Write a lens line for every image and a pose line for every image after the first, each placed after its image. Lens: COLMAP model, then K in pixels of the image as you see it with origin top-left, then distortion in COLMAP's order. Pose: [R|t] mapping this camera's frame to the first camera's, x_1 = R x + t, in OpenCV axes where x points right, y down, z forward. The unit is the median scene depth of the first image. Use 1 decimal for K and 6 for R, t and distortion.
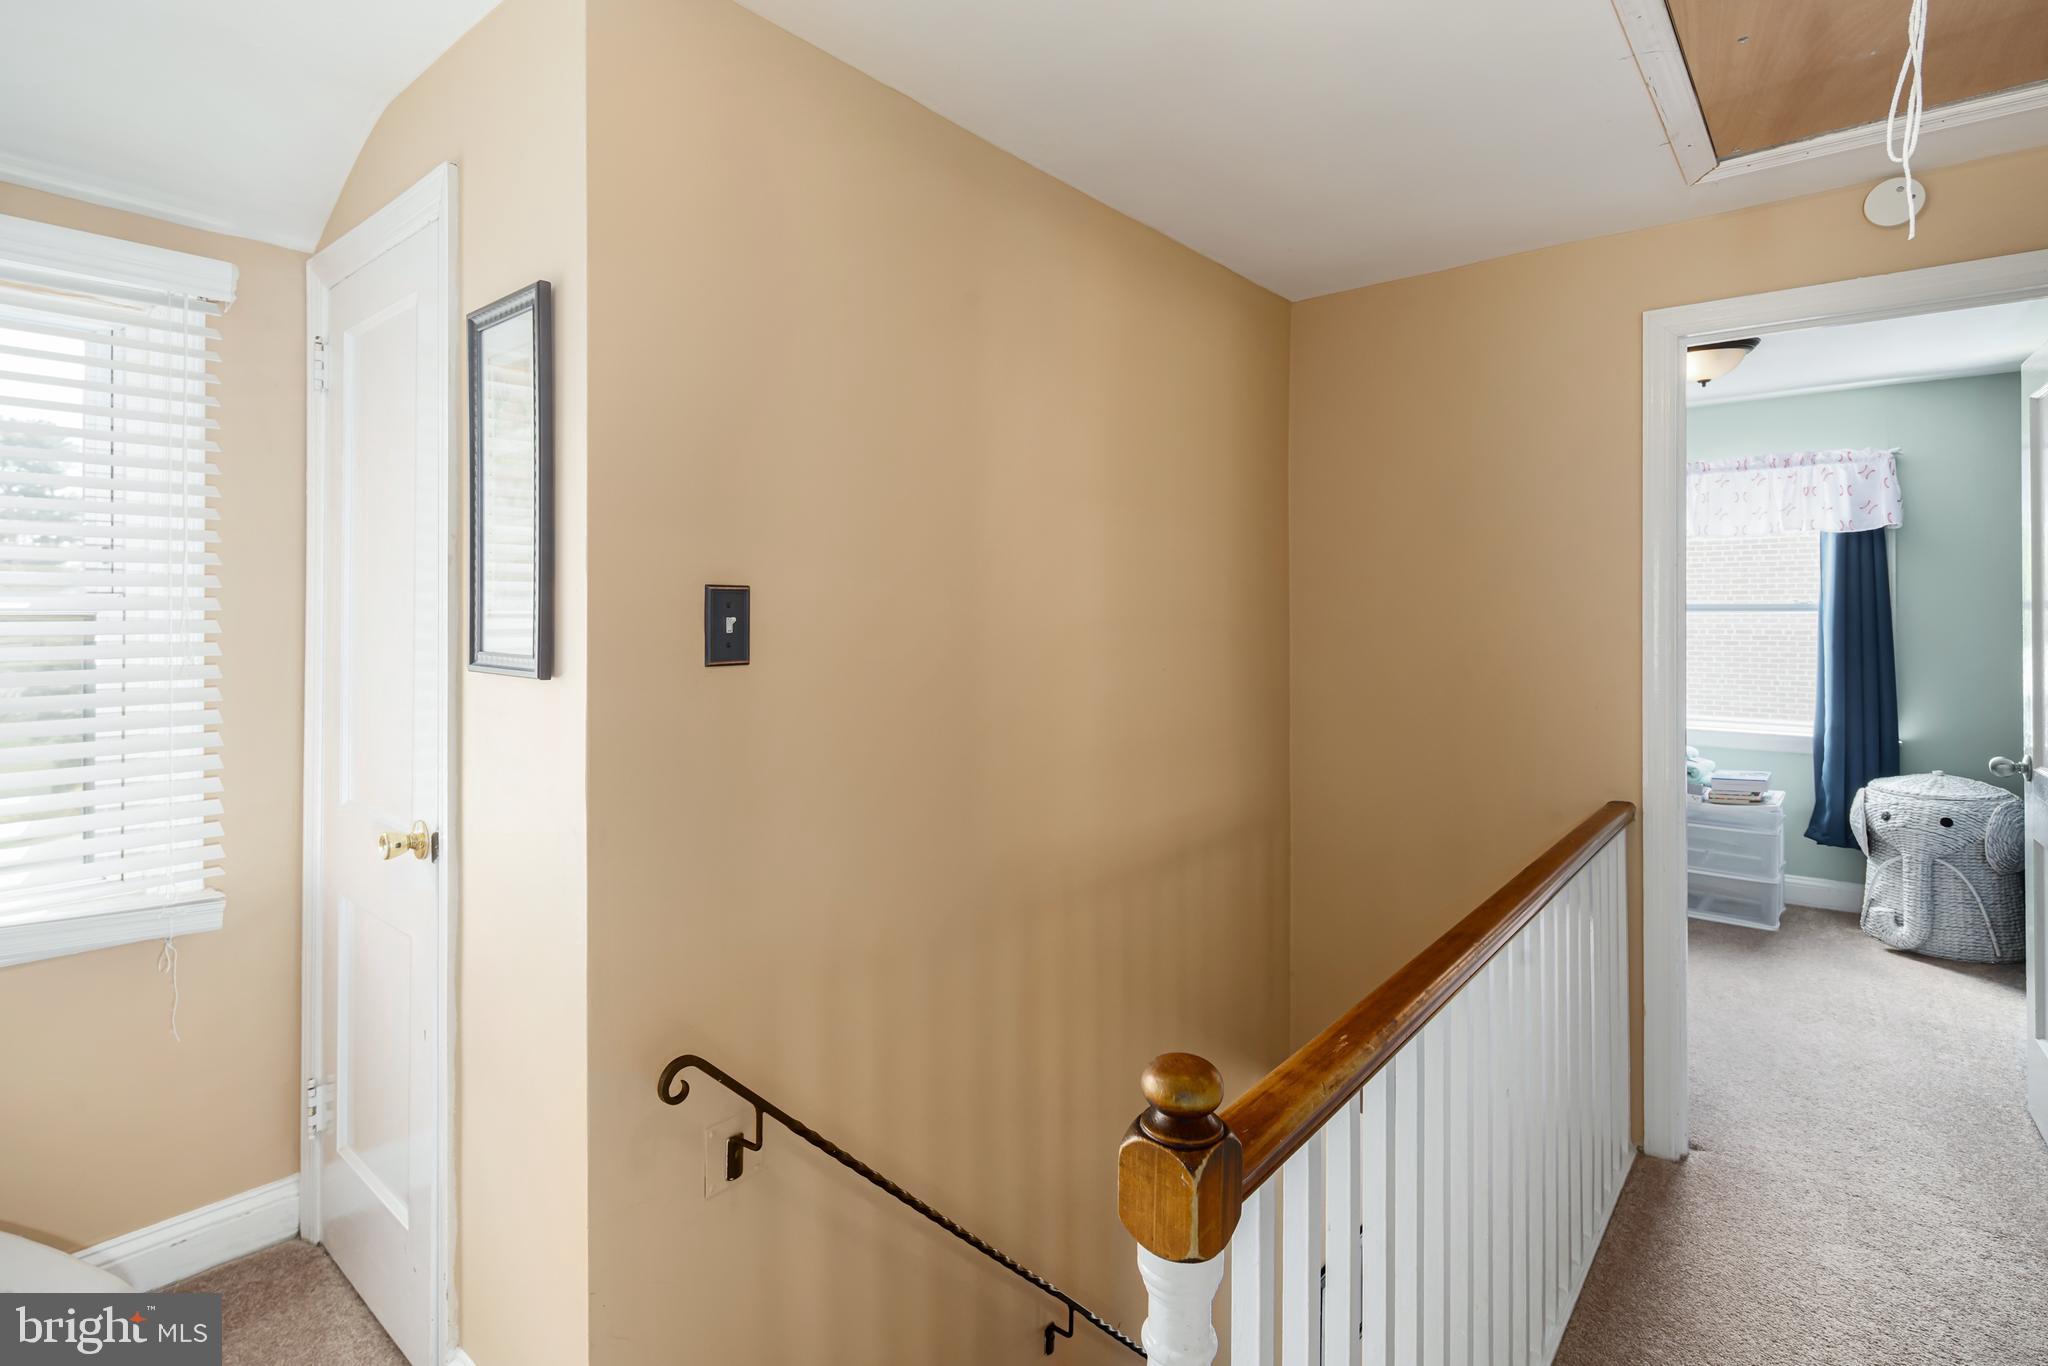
lens RADIAL K [[997.1, 0, 1021.7], [0, 997.1, 607.2], [0, 0, 1]] dist [-0.000007, -0.004056]
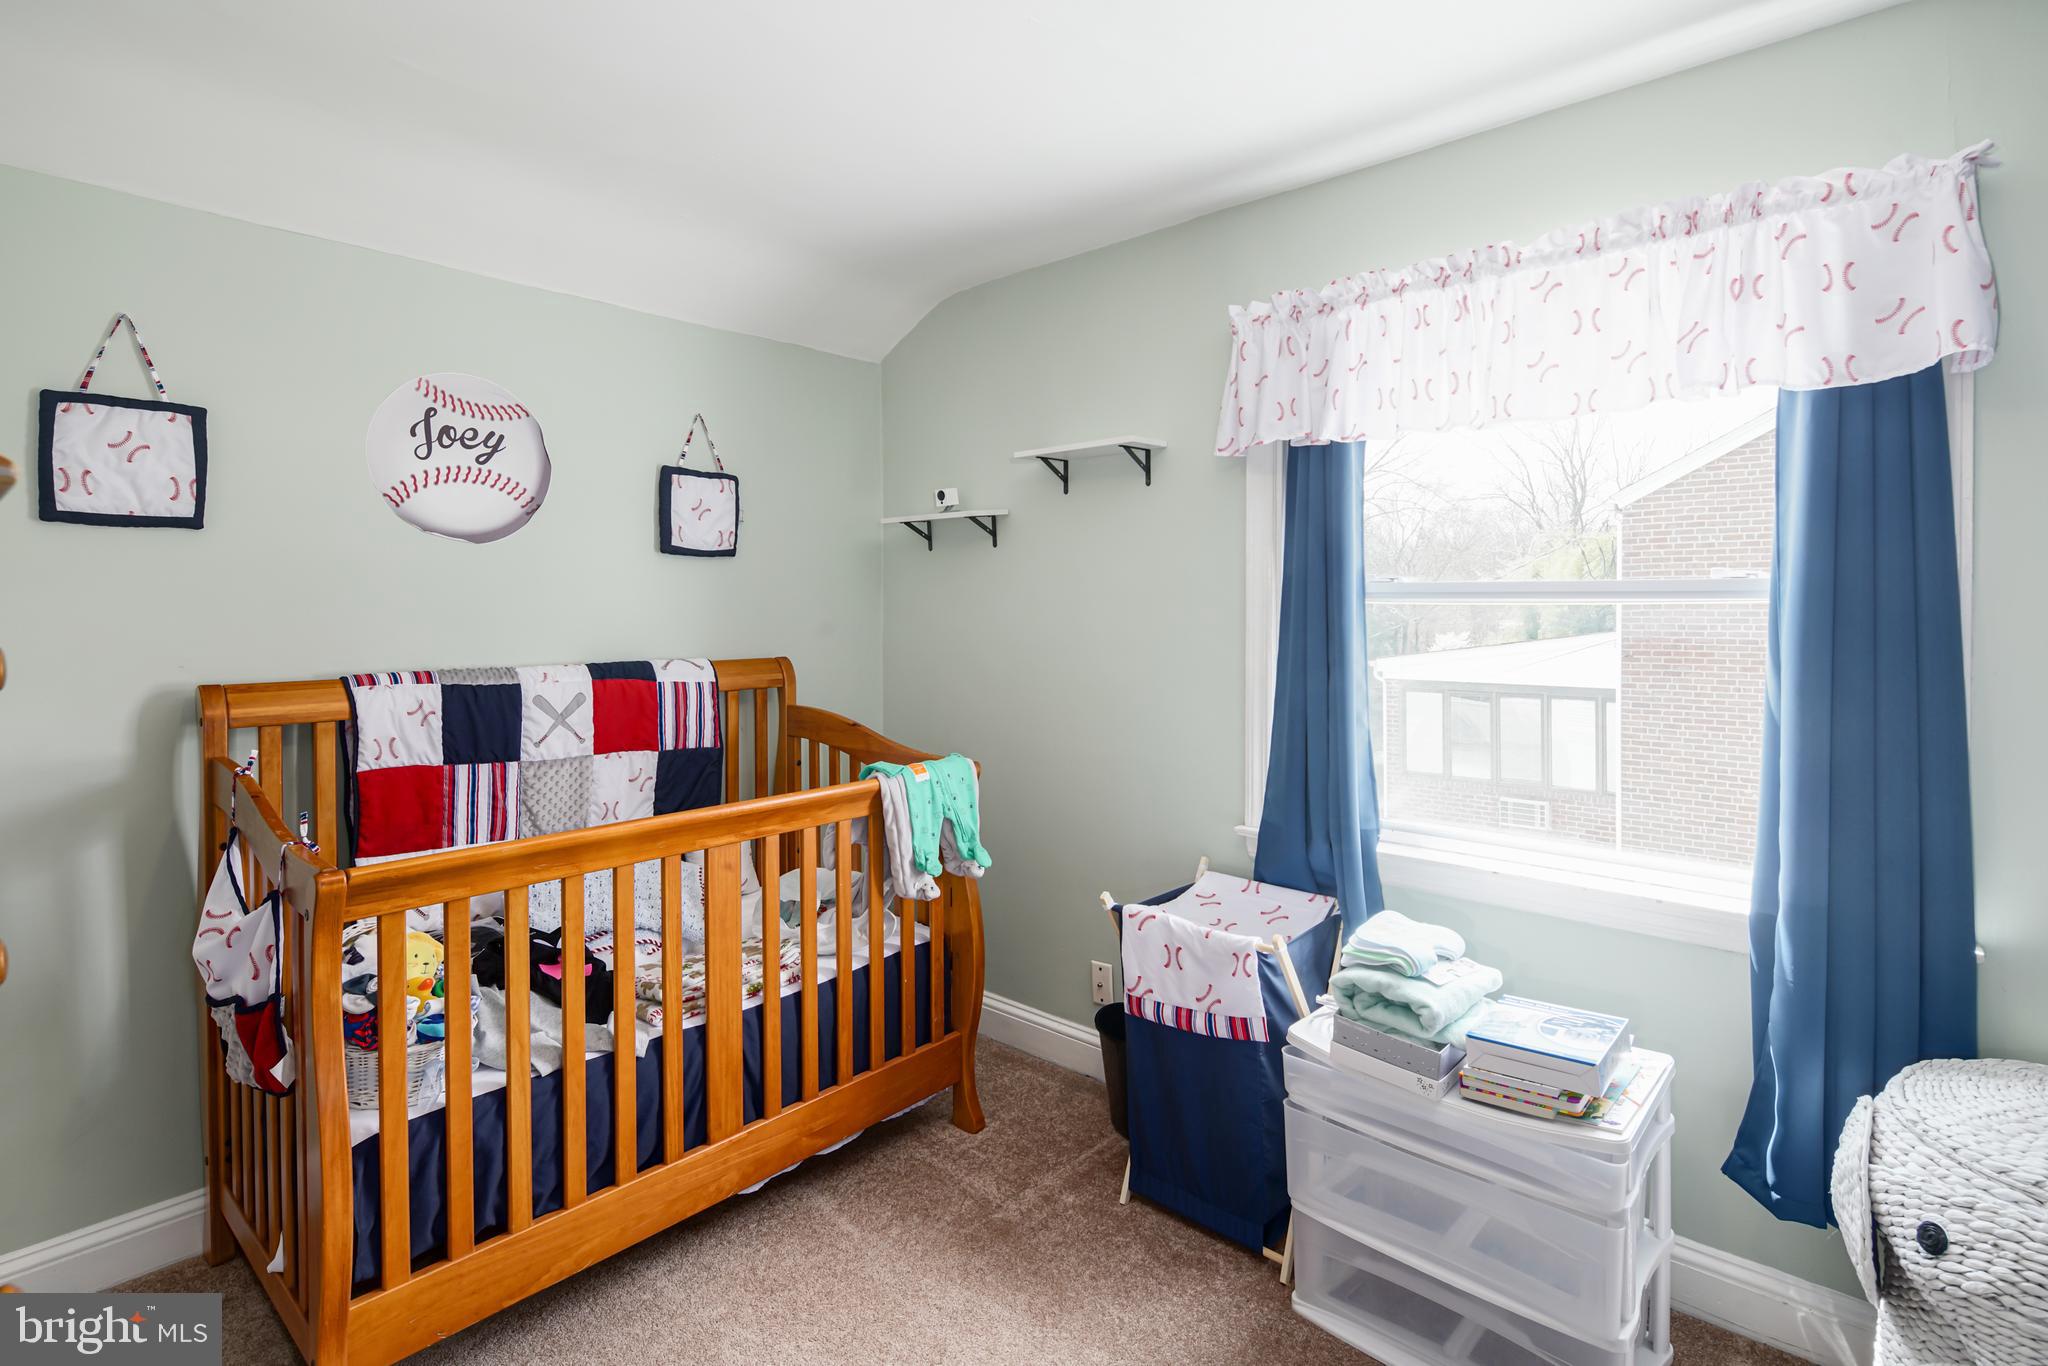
lens RADIAL K [[997.1, 0, 1022.5], [0, 997.1, 608.0], [0, 0, 1]] dist [-0.000007, -0.004056]
pose [[0.999333, -0.005431, -0.036110, 0.533943], [0.006092, 0.999815, 0.018236, 0.000166], [0.036004, -0.018444, 0.999181, 0.611959]]
